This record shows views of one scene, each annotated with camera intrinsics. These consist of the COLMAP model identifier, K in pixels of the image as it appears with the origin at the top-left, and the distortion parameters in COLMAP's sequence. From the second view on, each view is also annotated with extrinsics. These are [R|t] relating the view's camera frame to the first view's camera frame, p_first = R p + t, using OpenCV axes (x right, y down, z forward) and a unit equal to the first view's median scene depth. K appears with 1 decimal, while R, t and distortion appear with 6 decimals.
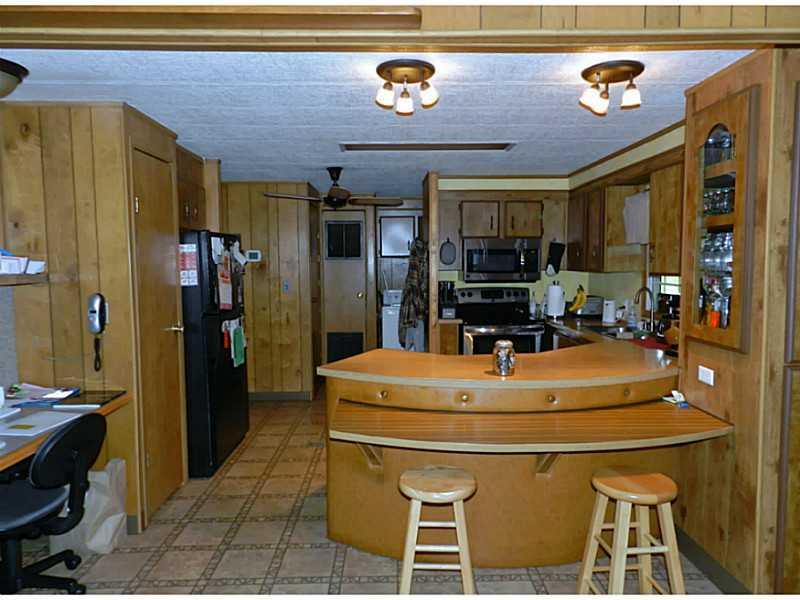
lens RADIAL K [[563.3, 0, 398.3], [0, 563.3, 300.2], [0, 0, 1]] dist [0.007880, 0.000911]
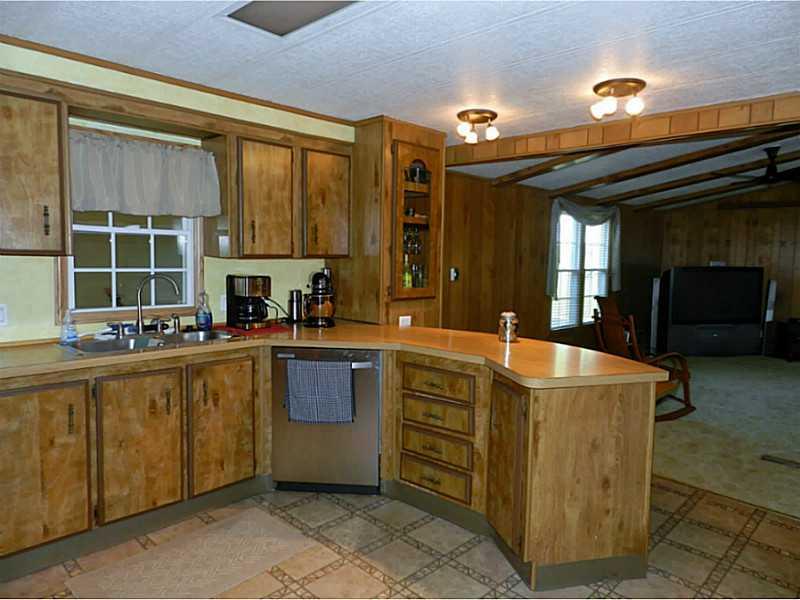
lens RADIAL K [[563.3, 0, 398.1], [0, 563.3, 301.5], [0, 0, 1]] dist [0.007880, 0.000911]
pose [[-0.716337, -0.059157, 0.695242, -0.474763], [0.040085, 0.991265, 0.125645, -0.107061], [-0.696602, 0.117873, -0.707708, 2.031273]]
